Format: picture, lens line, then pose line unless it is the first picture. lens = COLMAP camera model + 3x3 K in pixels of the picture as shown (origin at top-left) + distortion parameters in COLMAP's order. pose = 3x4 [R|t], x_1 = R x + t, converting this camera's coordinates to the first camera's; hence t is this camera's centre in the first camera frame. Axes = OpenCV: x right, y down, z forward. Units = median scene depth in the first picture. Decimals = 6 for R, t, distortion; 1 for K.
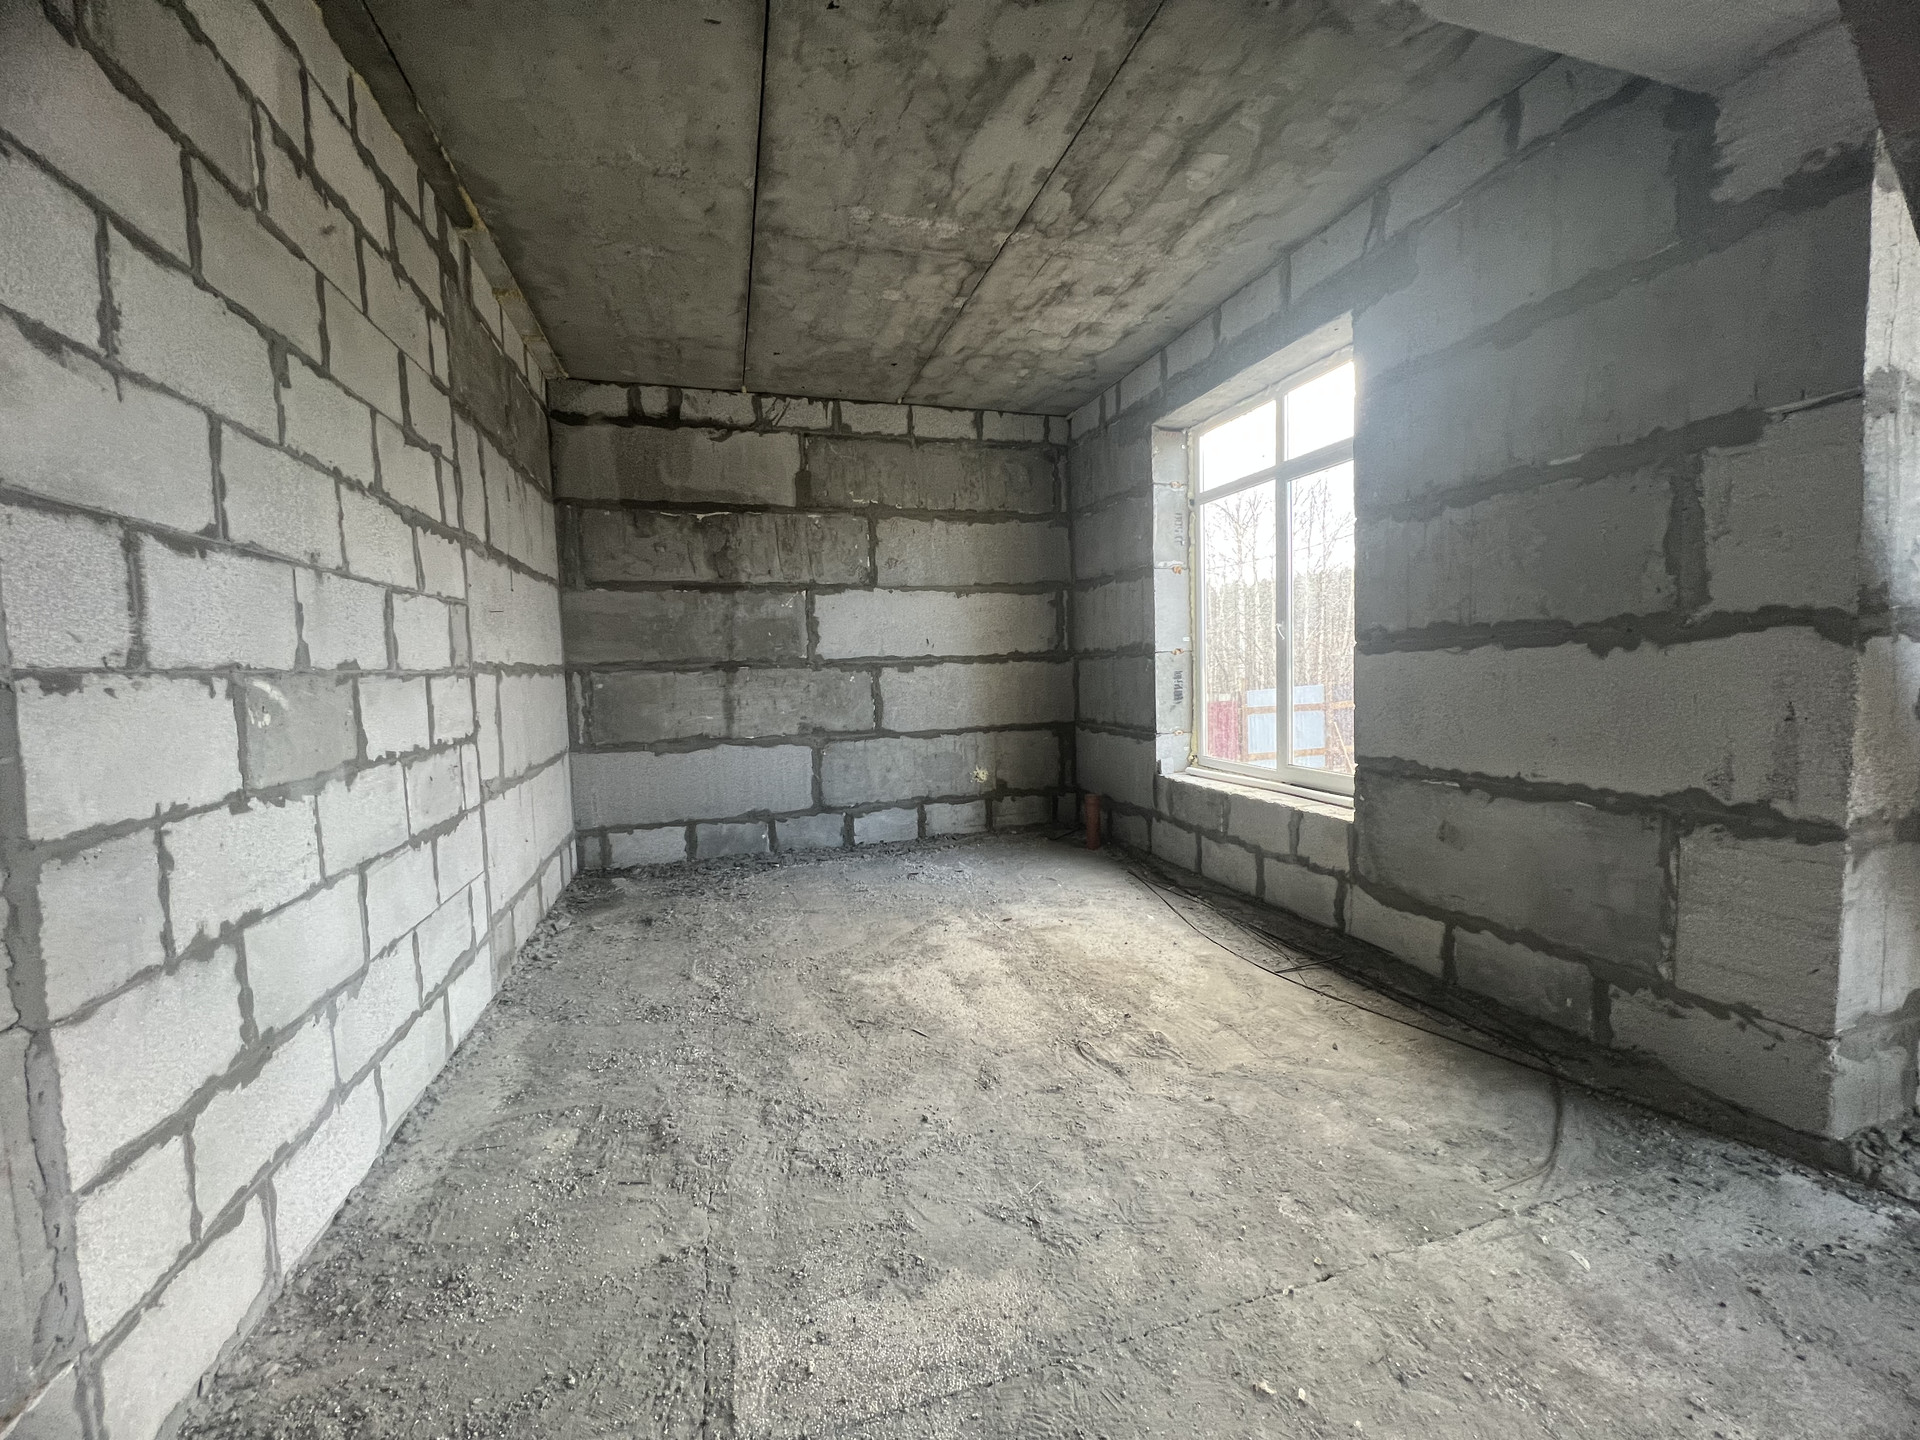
lens RADIAL K [[763.8, 0, 960.6], [0, 763.8, 710.9], [0, 0, 1]] dist [-0.000640, -0.000689]
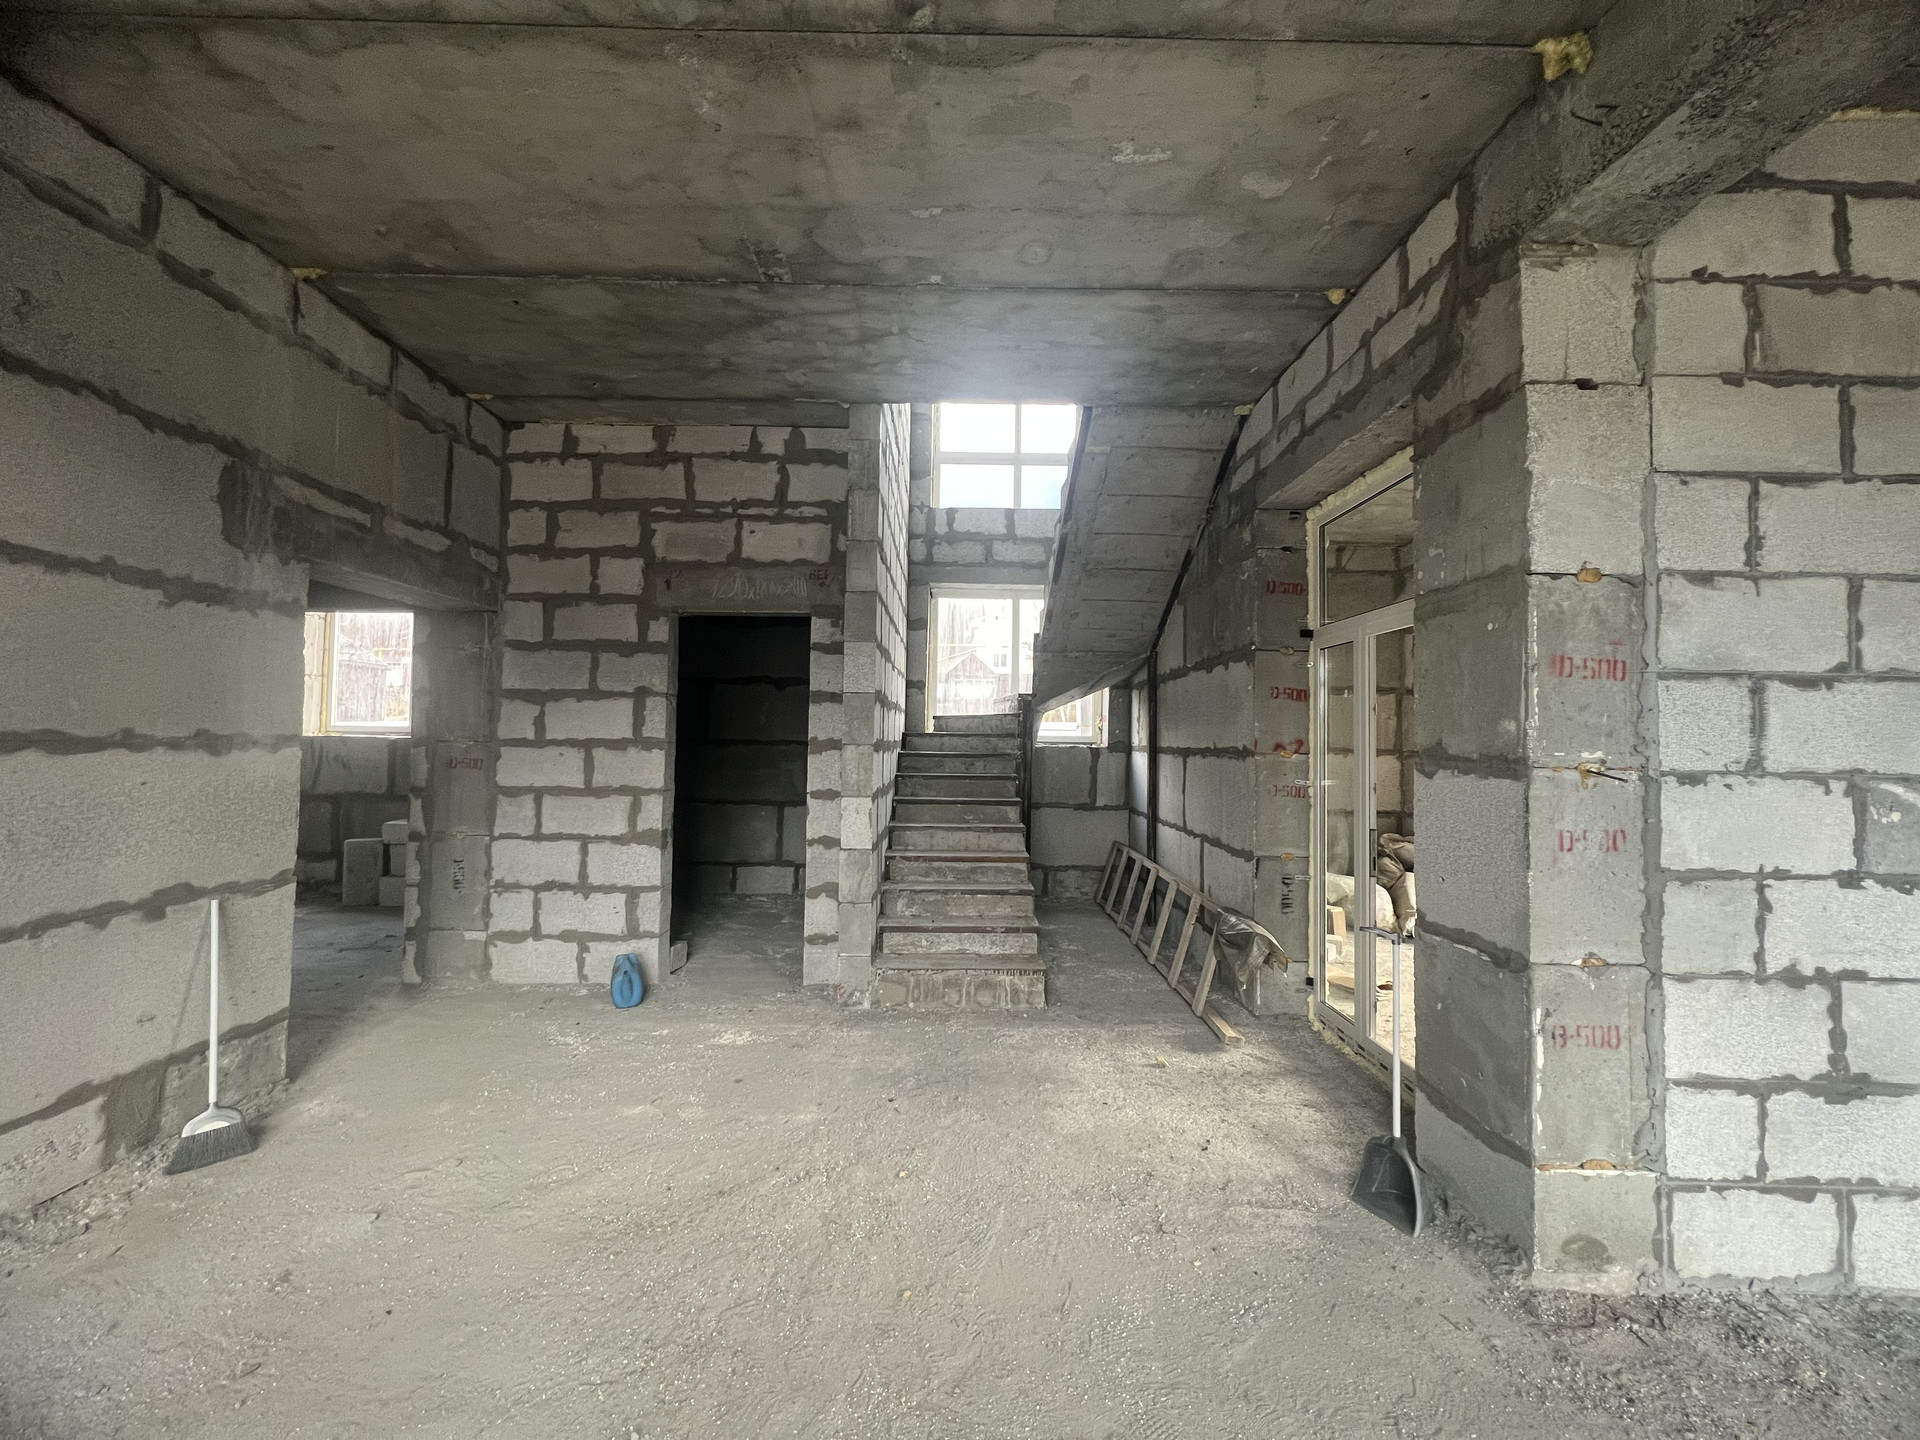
lens RADIAL K [[763.8, 0, 959.0], [0, 763.8, 721.0], [0, 0, 1]] dist [-0.000640, -0.000689]
pose [[-0.288497, -0.000944, -0.957480, 0.768033], [-0.066685, 0.997591, 0.019109, -0.075933], [0.955156, 0.069362, -0.287865, -0.064561]]
